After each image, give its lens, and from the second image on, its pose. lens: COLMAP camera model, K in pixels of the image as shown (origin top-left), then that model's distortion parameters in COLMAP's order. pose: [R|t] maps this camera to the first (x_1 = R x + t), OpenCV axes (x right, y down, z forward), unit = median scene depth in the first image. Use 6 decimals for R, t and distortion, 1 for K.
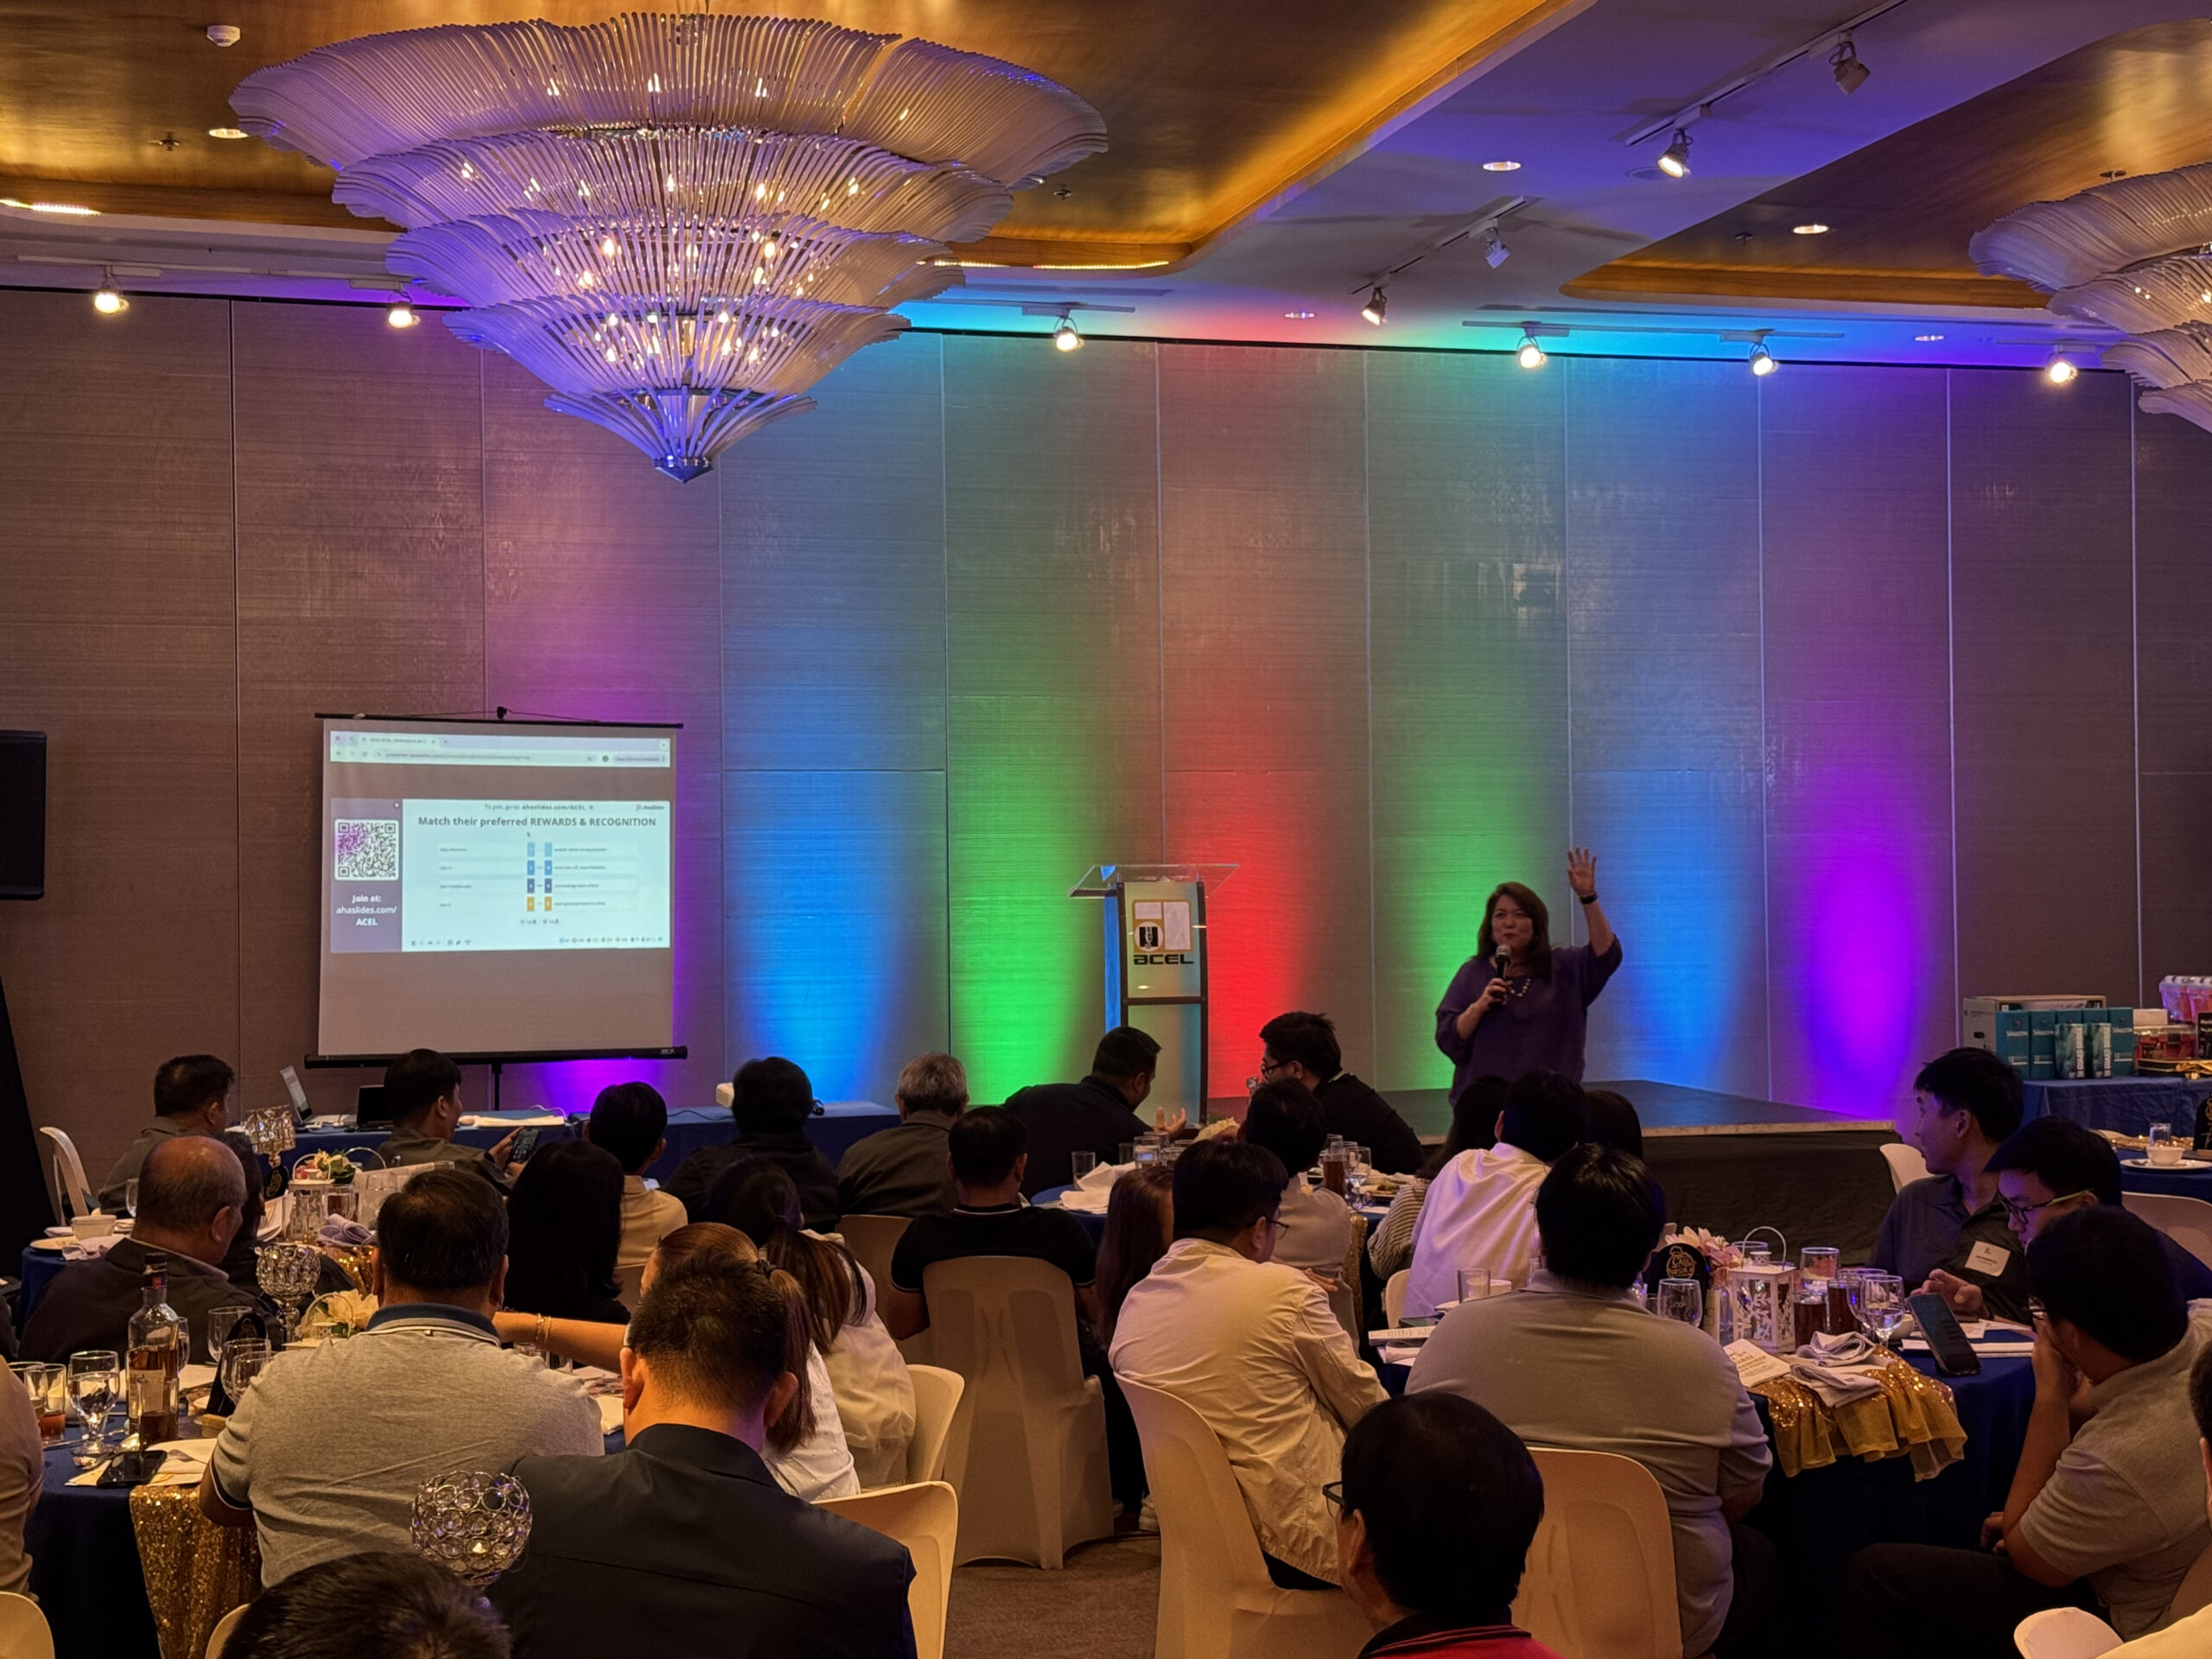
lens RADIAL K [[3070.6, 0, 1106.0], [0, 3070.6, 829.5], [0, 0, 1]] dist [0.185174, -0.316518]
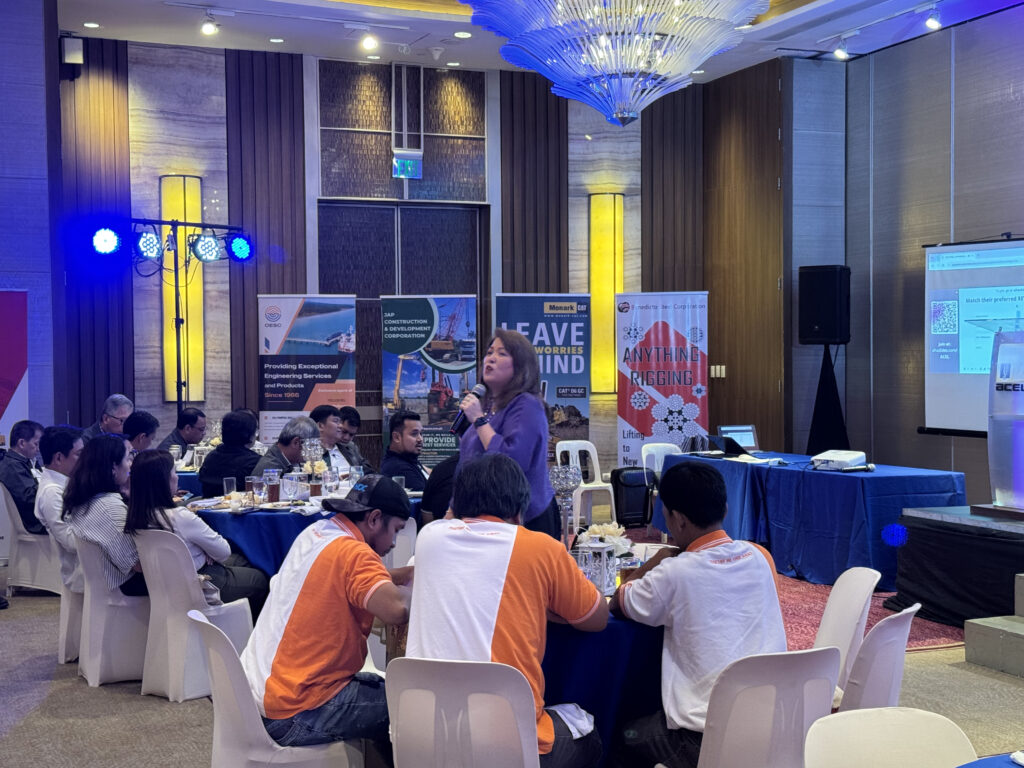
lens RADIAL K [[1421.5, 0, 512.0], [0, 1421.5, 384.0], [0, 0, 1]] dist [0.185174, -0.316518]
pose [[0.121501, 0.026478, -0.992238, 0.566932], [0.018806, 0.999403, 0.028972, 0.016007], [0.992413, -0.022180, 0.120931, 0.627595]]
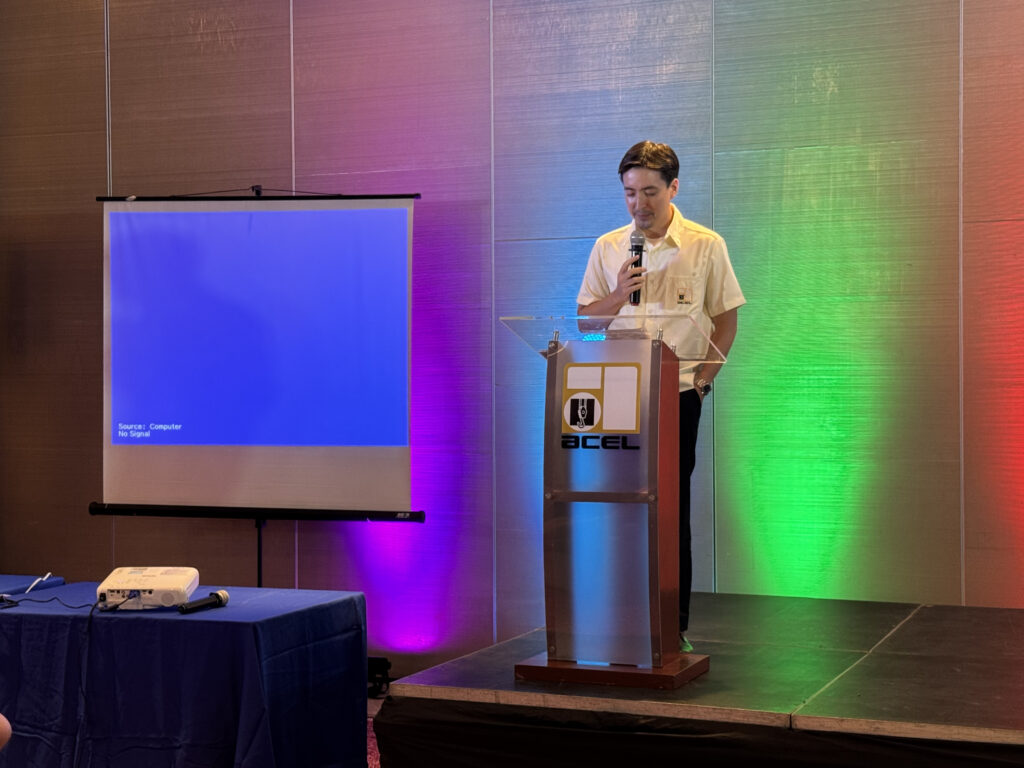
lens RADIAL K [[1650.0, 0, 512.0], [0, 1650.0, 384.0], [0, 0, 1]] dist [0.175193, -0.377968]
pose [[0.794454, 0.009194, -0.607254, 0.222176], [0.004605, 0.999765, 0.021161, 0.017229], [0.607307, -0.019608, 0.794226, 0.595843]]
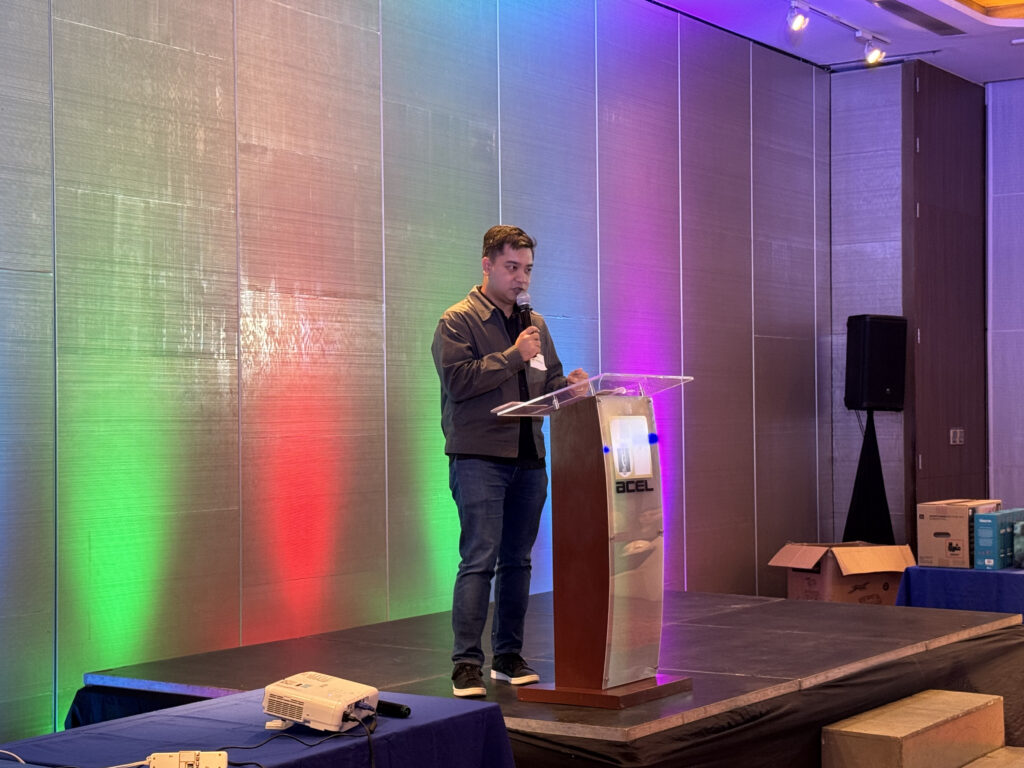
lens RADIAL K [[1716.8, 0, 484.6], [0, 1716.8, 384.6], [0, 0, 1]] dist [0.198257, 0.060970]
pose [[0.767252, 0.015382, 0.641161, -0.288156], [-0.007776, 0.999862, -0.014682, 0.019029], [-0.641298, 0.006279, 0.767266, 0.590030]]
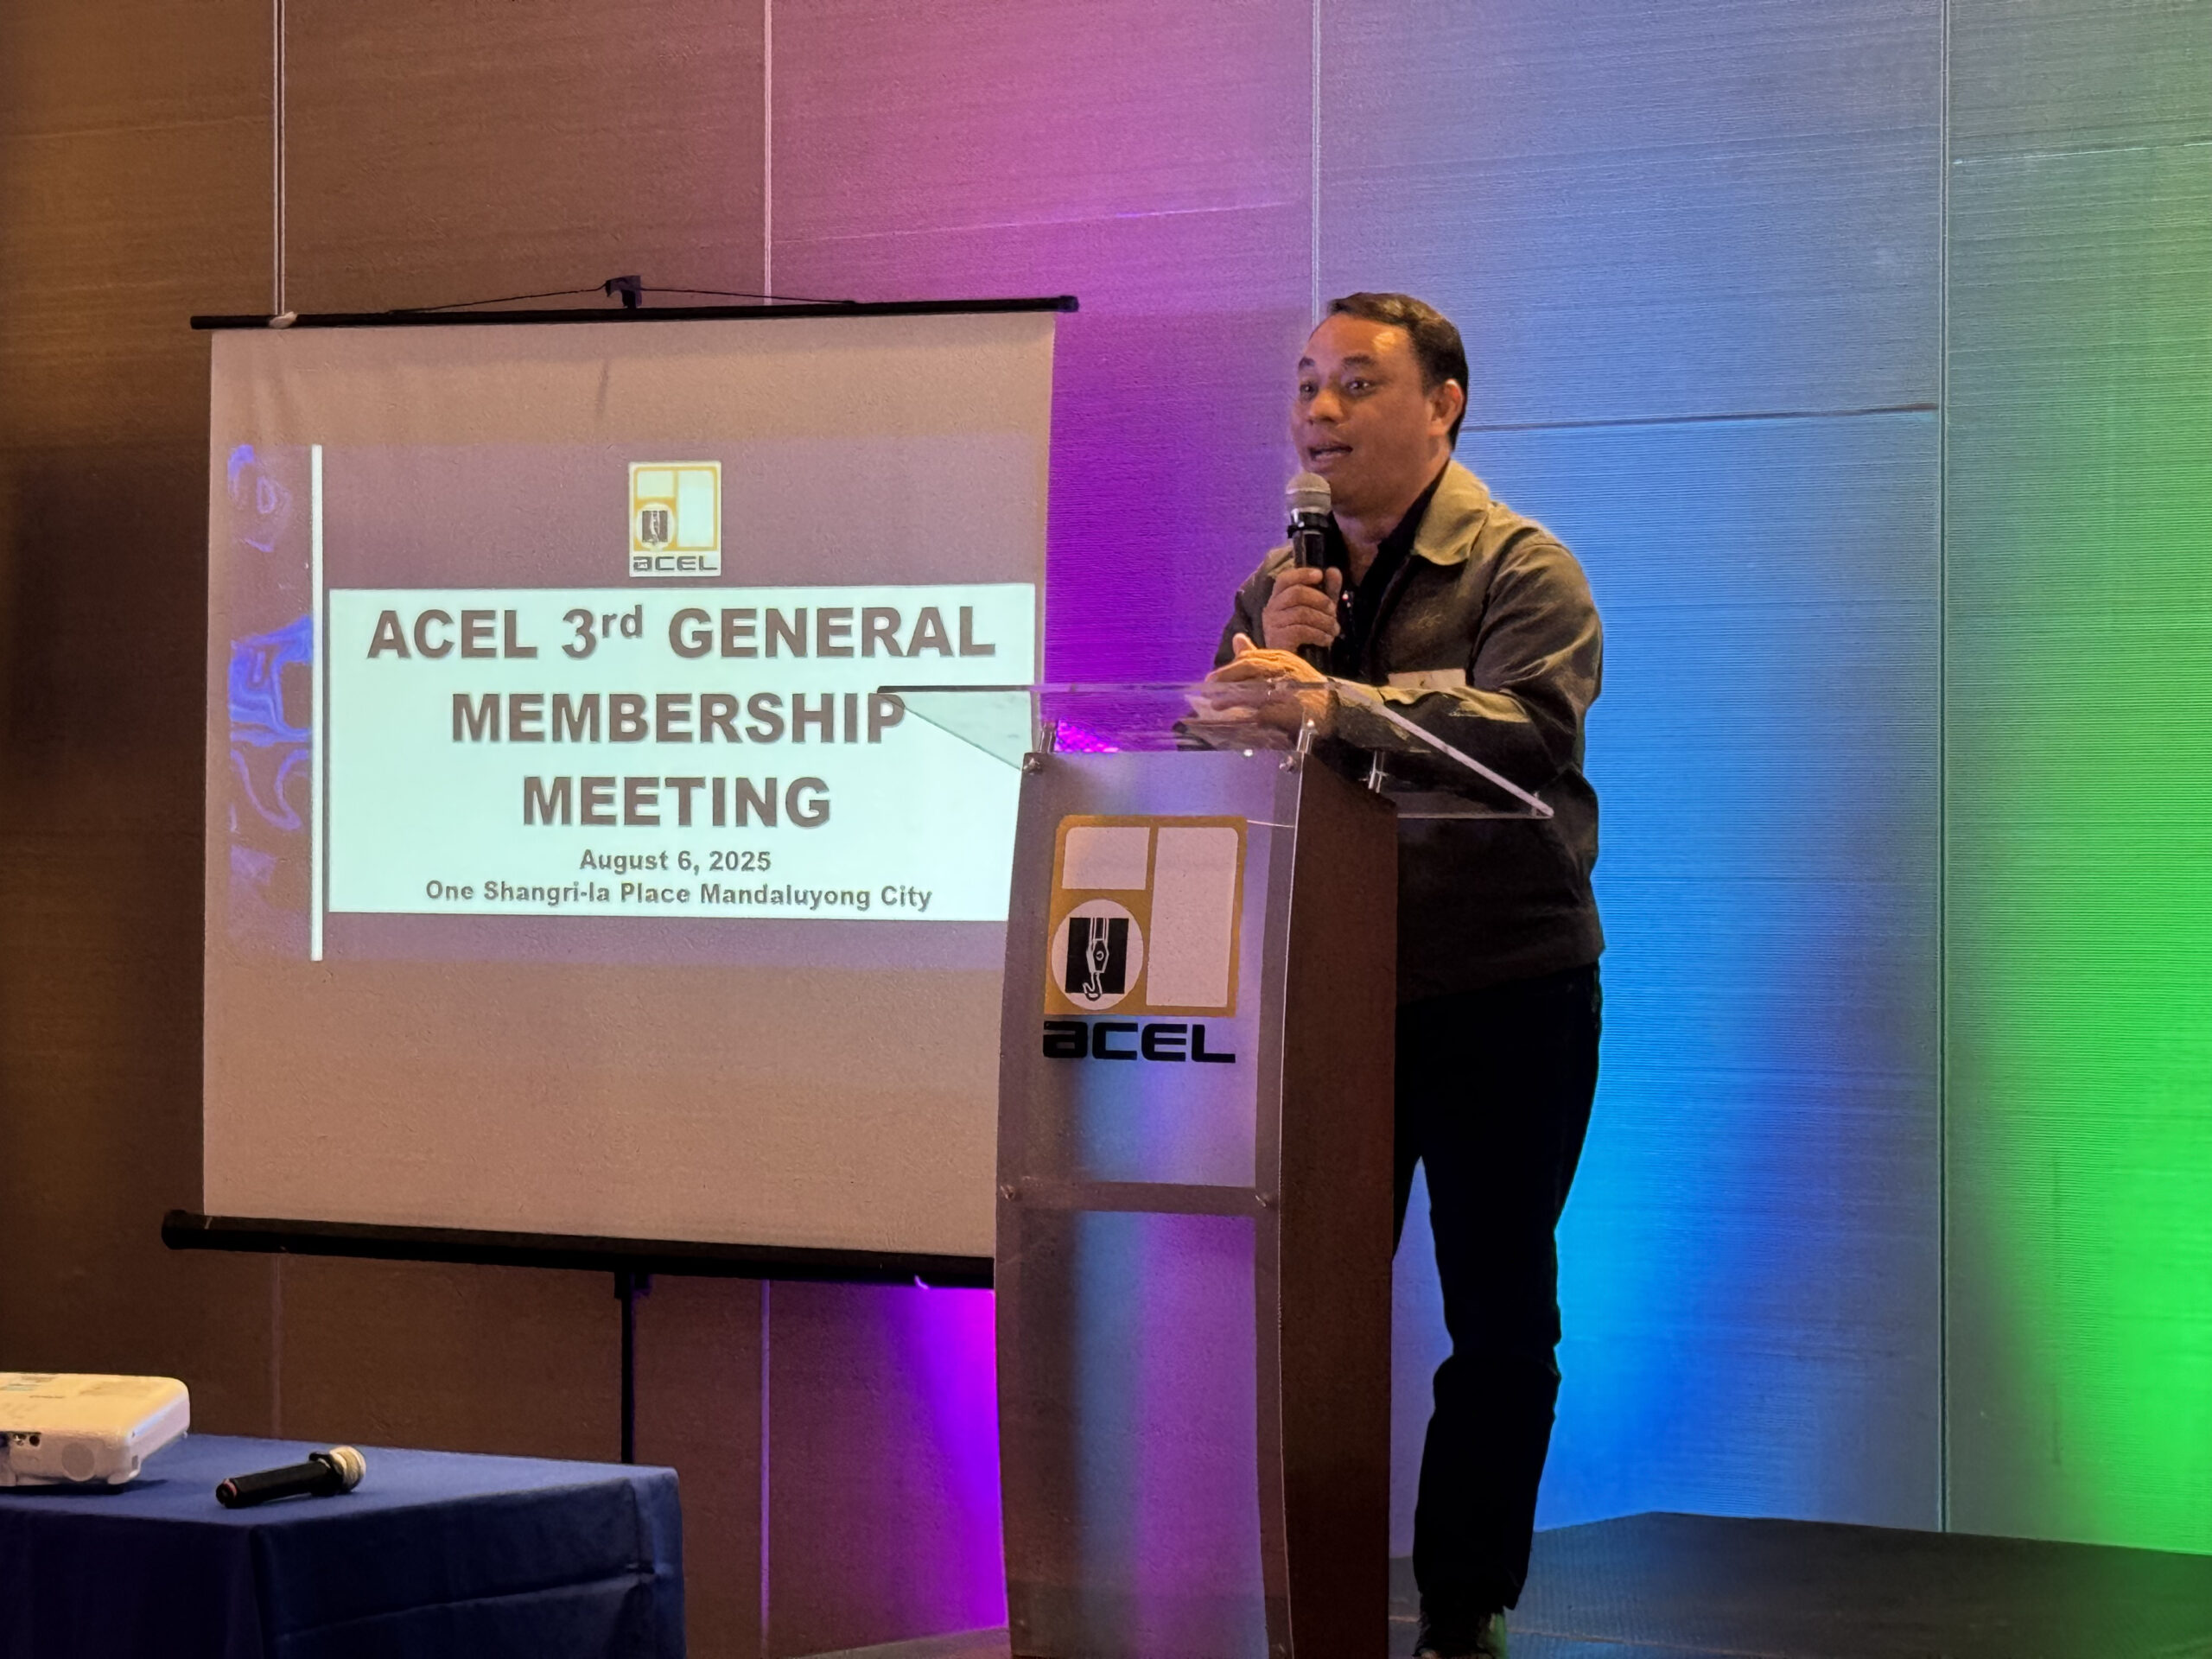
lens RADIAL K [[5936.8, 0, 1097.2], [0, 5936.8, 831.4], [0, 0, 1]] dist [0.116193, 0.158395]
pose [[0.639463, 0.010615, -0.768749, 0.368204], [-0.000573, 0.999911, 0.013331, 0.015451], [0.768822, -0.008084, 0.639412, 0.599869]]
